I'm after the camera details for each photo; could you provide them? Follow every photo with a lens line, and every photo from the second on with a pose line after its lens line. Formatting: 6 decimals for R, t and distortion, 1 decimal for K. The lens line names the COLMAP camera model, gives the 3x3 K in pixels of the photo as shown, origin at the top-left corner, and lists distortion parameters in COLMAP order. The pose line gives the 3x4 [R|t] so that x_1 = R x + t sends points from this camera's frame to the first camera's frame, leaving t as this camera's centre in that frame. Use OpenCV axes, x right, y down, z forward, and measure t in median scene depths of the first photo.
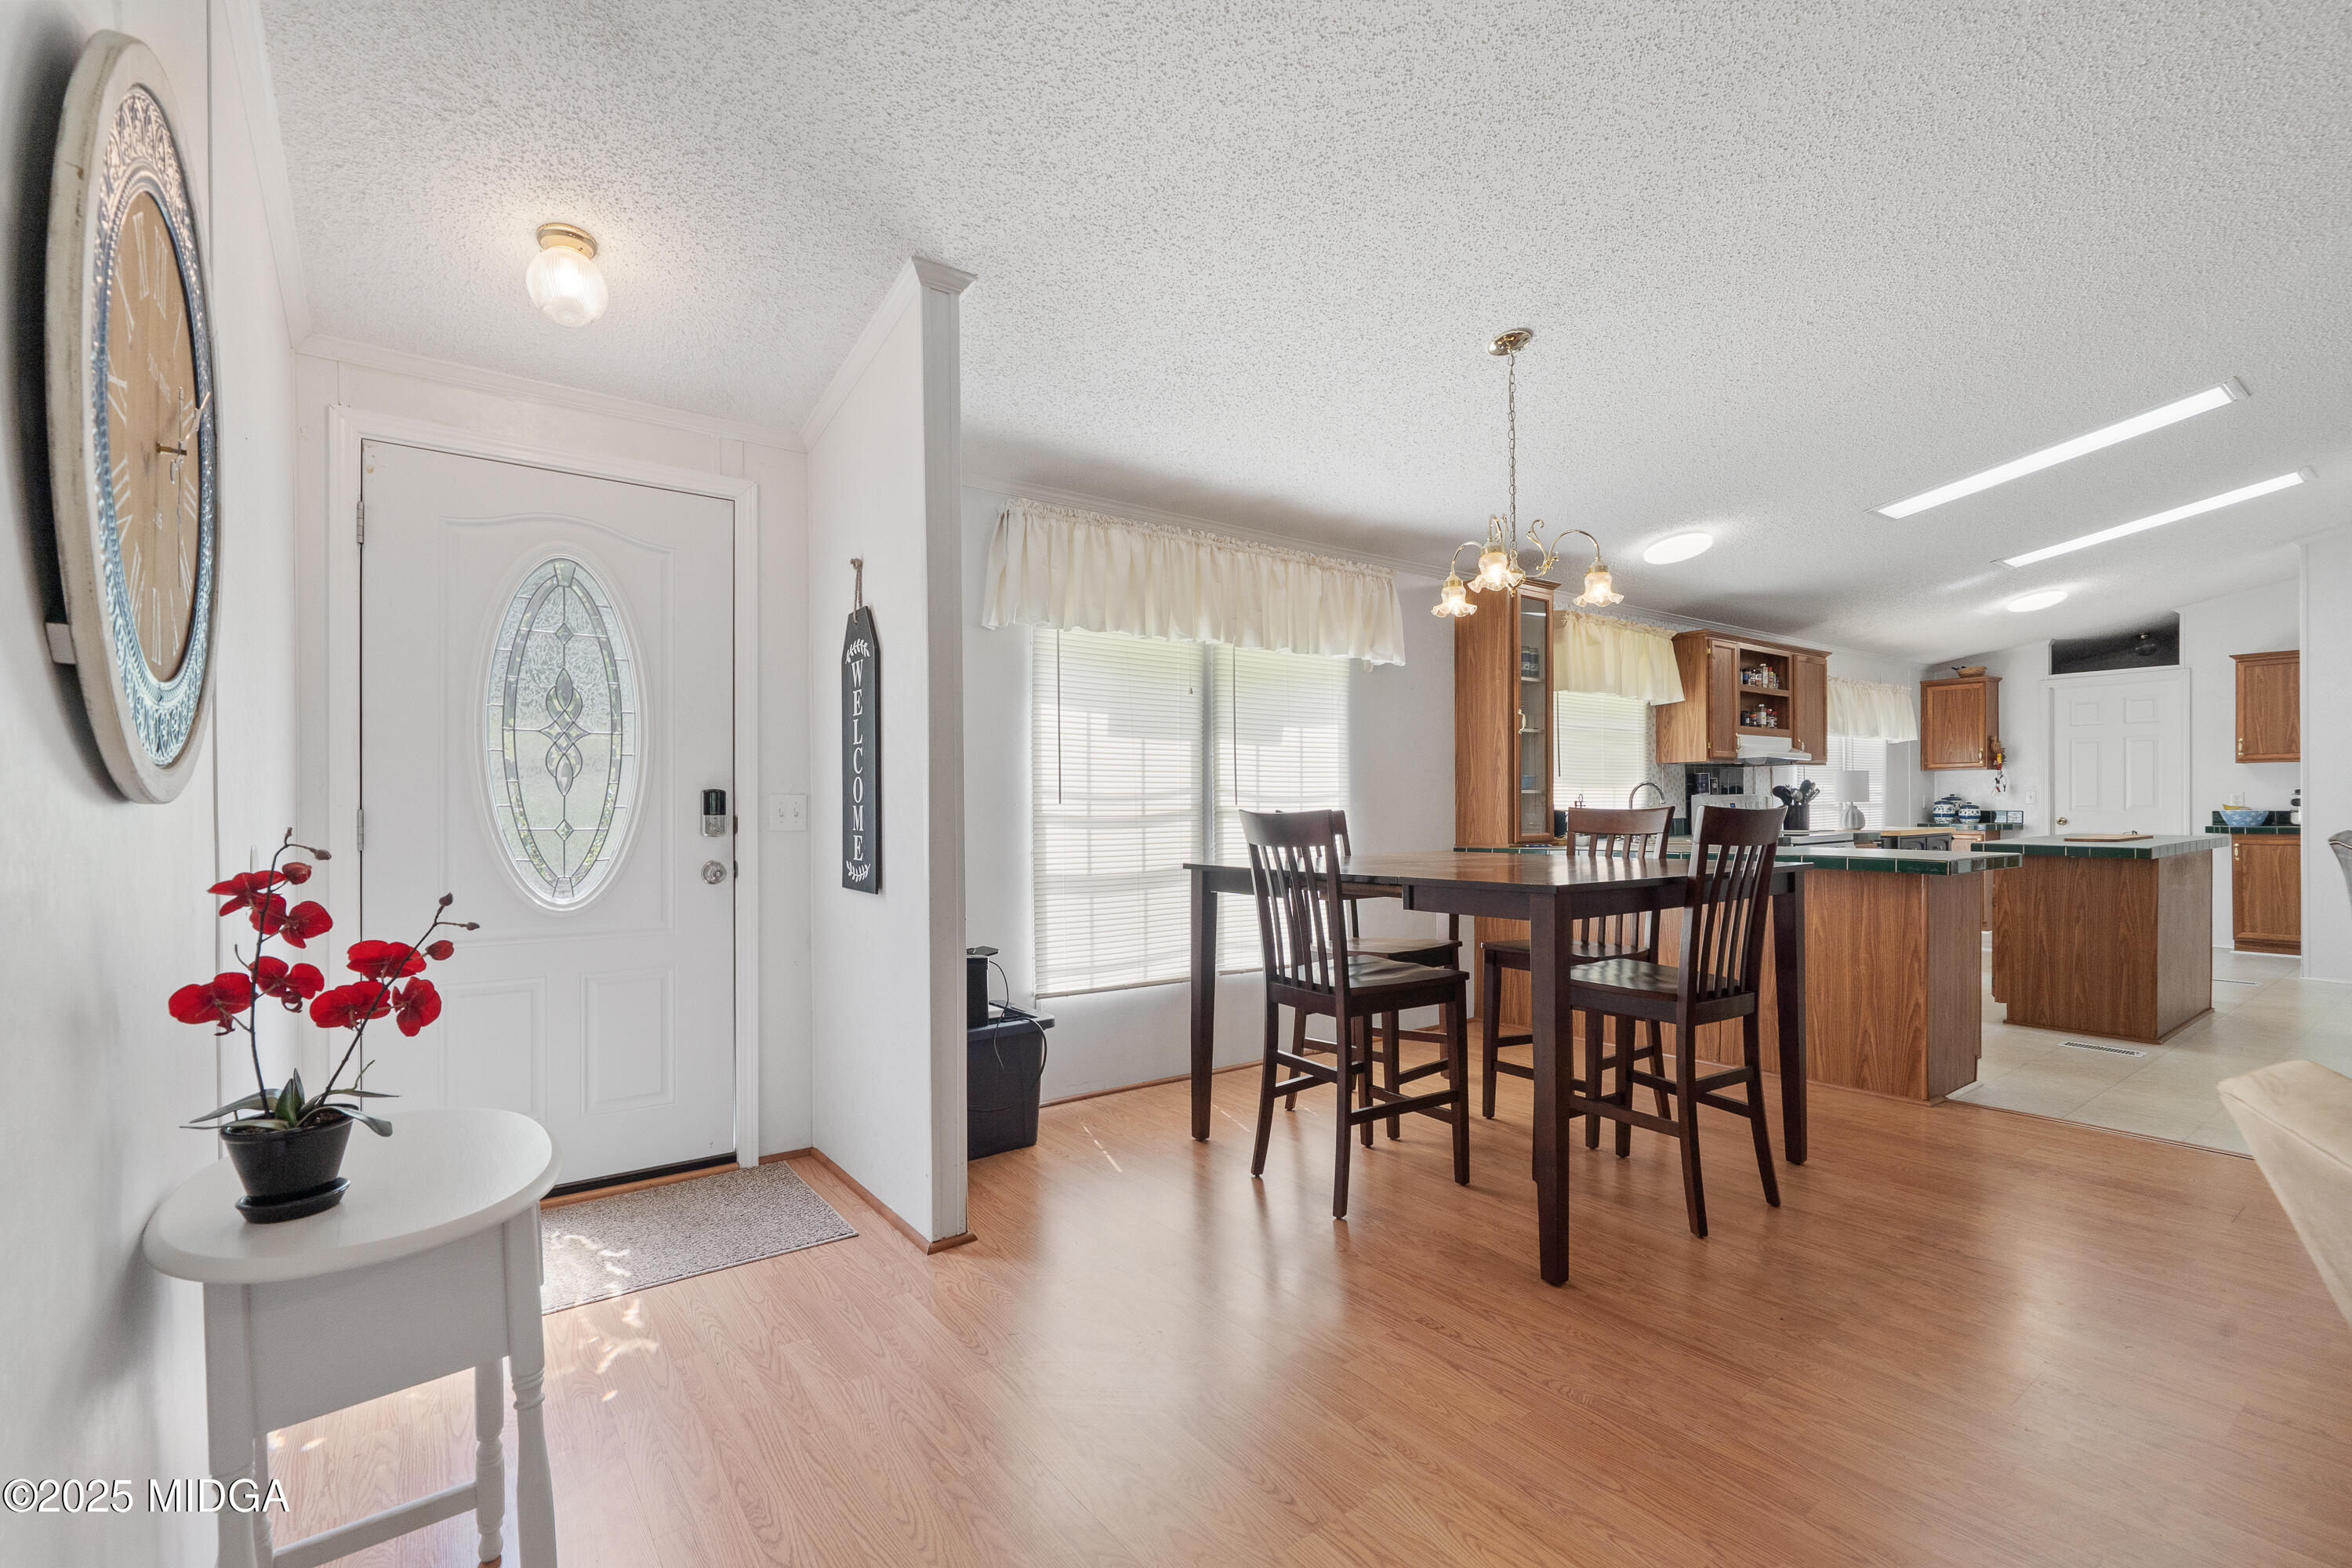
lens RADIAL K [[1046.3, 0, 1159.3], [0, 1046.3, 803.1], [0, 0, 1]] dist [0.011654, -0.001200]
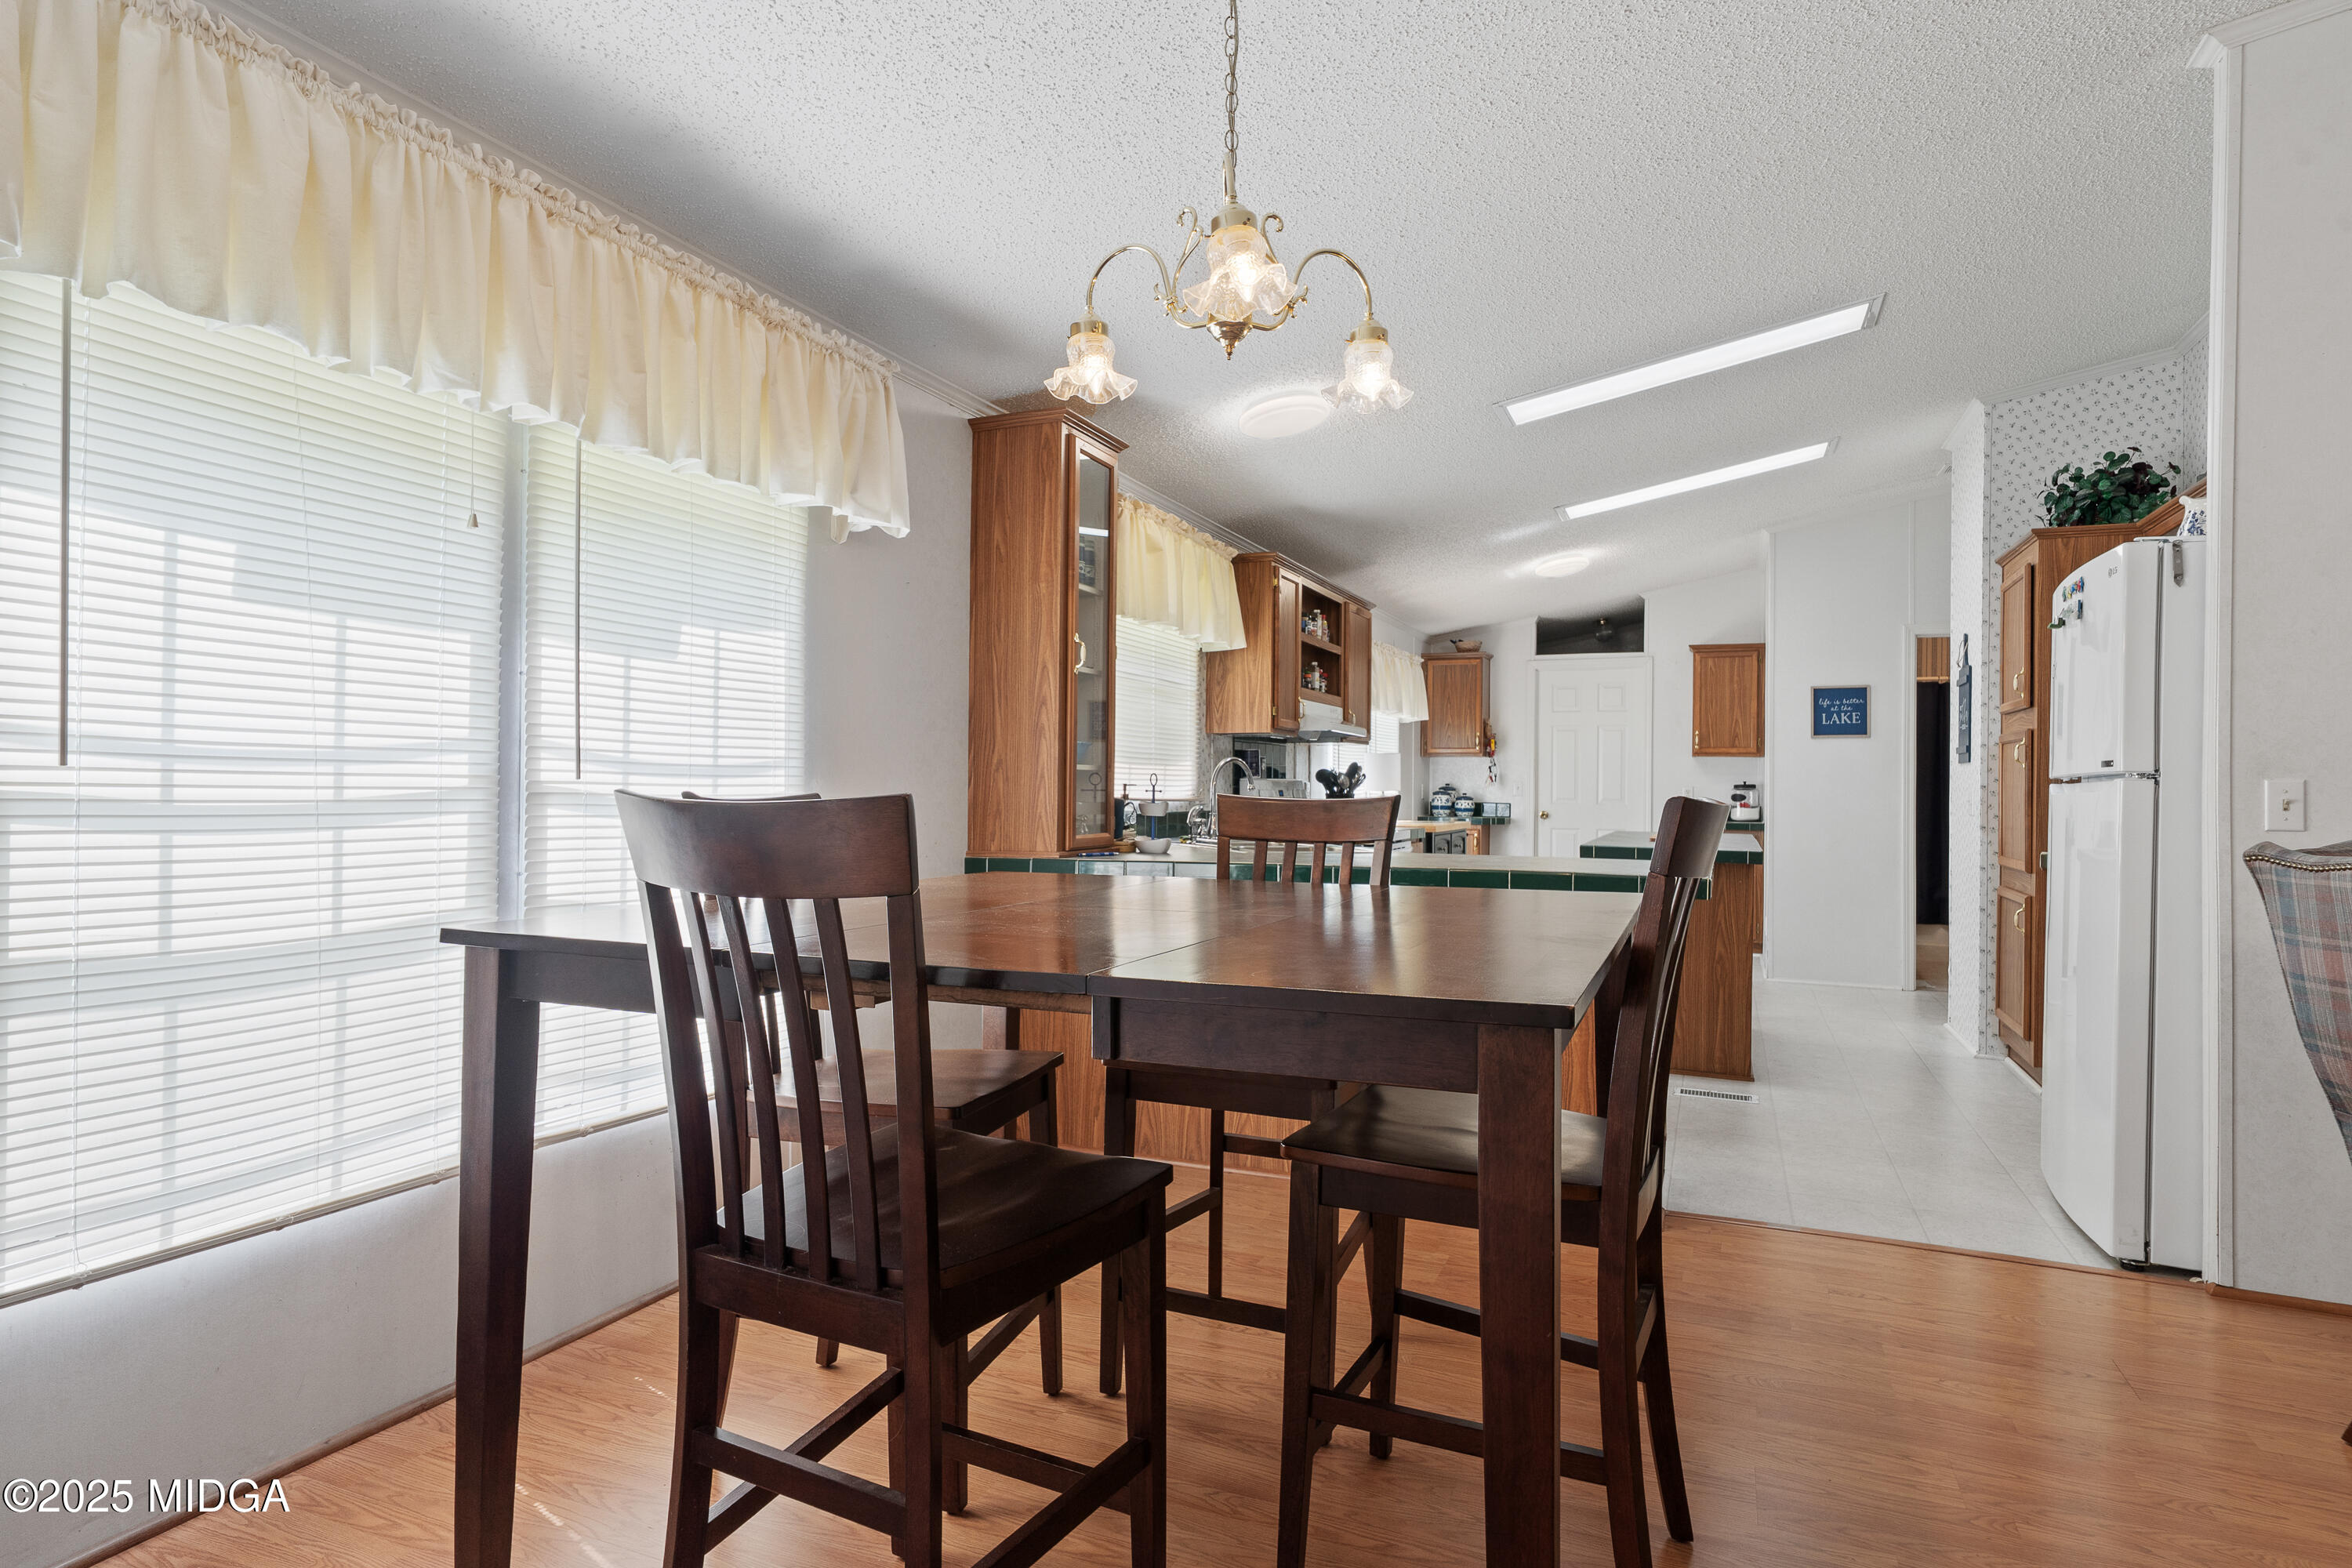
lens RADIAL K [[1312.6, 0, 1172.9], [0, 1312.6, 780.0], [0, 0, 1]] dist [0.000596, 0.002596]
pose [[0.865746, 0.018322, 0.500148, 0.008724], [-0.016370, 0.999832, -0.008291, 0.002205], [-0.500216, -0.001010, 0.865900, 0.301325]]
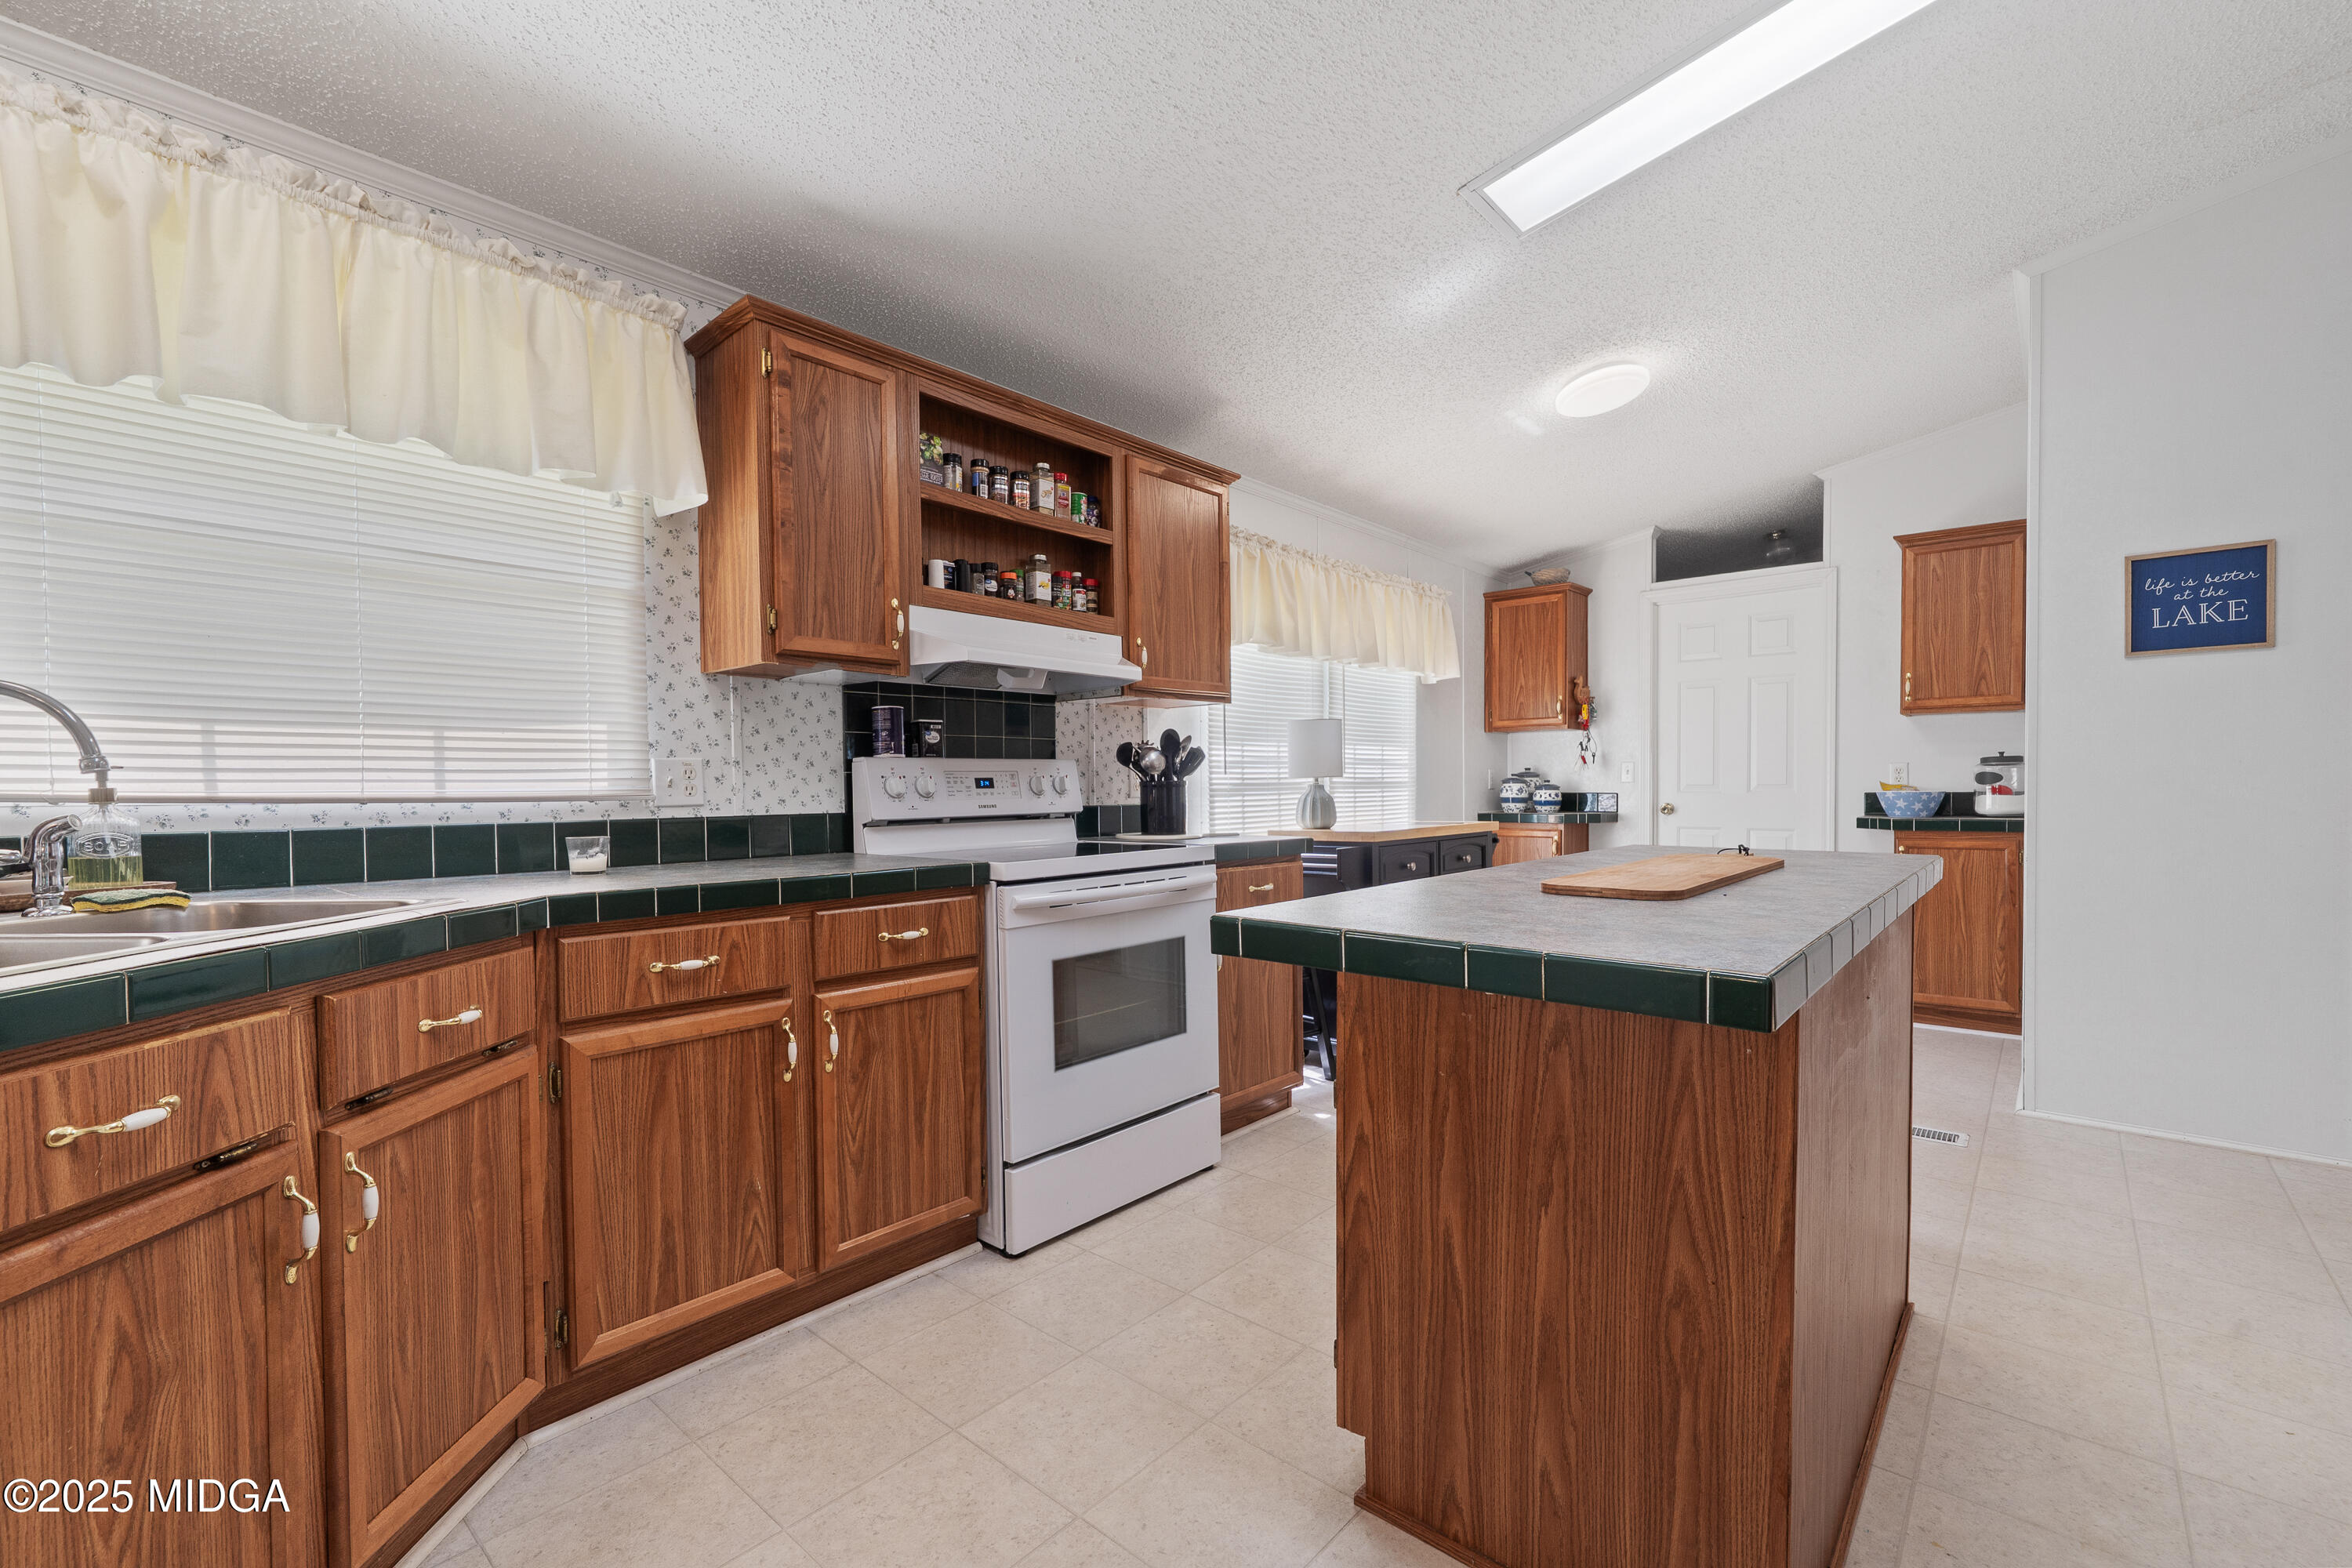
lens RADIAL K [[1050.0, 0, 1138.5], [0, 1050.0, 807.0], [0, 0, 1]] dist [0.002143, 0.000887]
pose [[0.979585, -0.005761, 0.200947, 0.708901], [0.001960, 0.999816, 0.019108, 0.005064], [-0.201020, -0.018324, 0.979416, 0.752408]]
